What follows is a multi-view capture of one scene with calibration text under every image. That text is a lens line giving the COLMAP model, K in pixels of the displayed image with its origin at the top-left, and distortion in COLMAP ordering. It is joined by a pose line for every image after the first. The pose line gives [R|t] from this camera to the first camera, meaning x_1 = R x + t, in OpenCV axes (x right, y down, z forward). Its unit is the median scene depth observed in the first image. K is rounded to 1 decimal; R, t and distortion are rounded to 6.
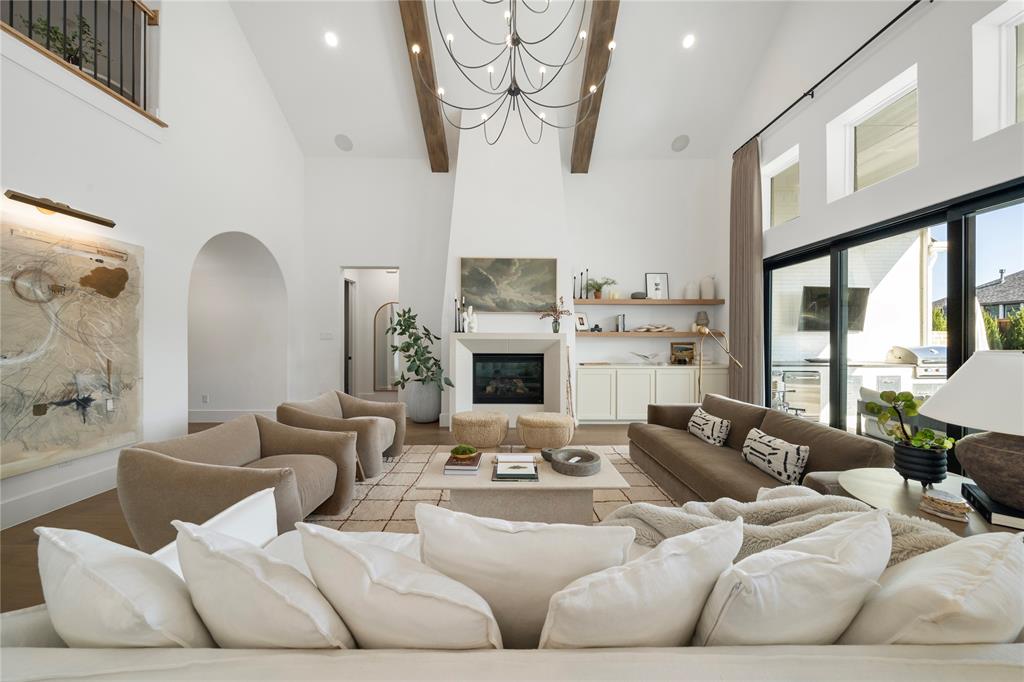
lens RADIAL K [[354.3, 0, 511.6], [0, 354.3, 340.0], [0, 0, 1]] dist [-0.000605, -0.000040]
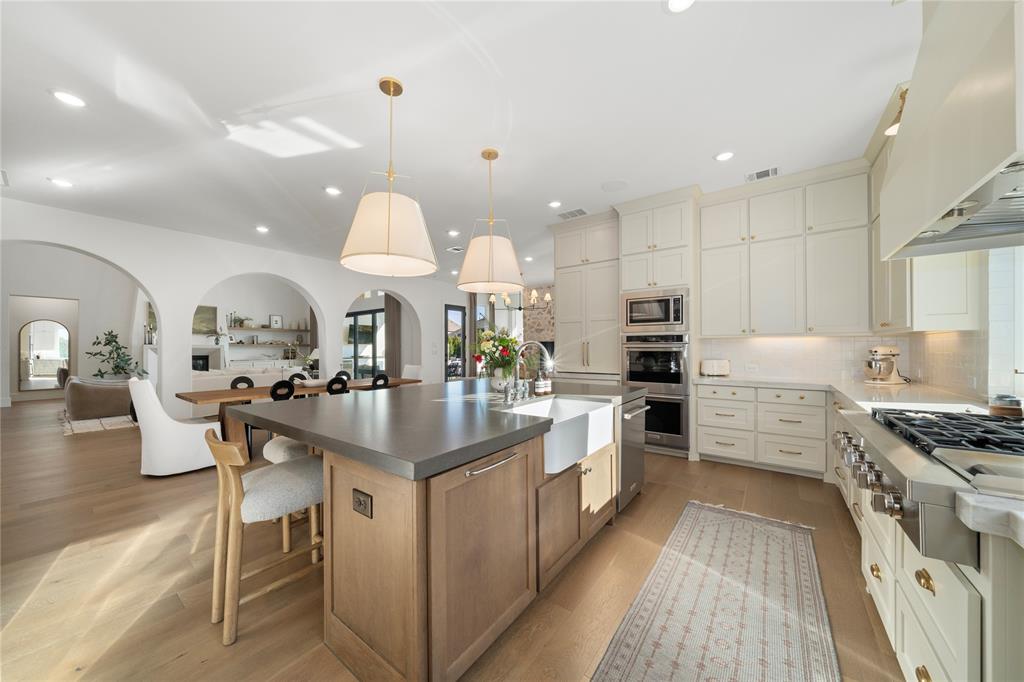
lens RADIAL K [[354.3, 0, 510.1], [0, 354.3, 345.9], [0, 0, 1]] dist [-0.000605, -0.000040]
pose [[0.597860, -0.001496, 0.801599, -0.432757], [0.005382, 0.999983, -0.002148, -0.000839], [-0.801583, 0.005598, 0.597858, -1.340822]]
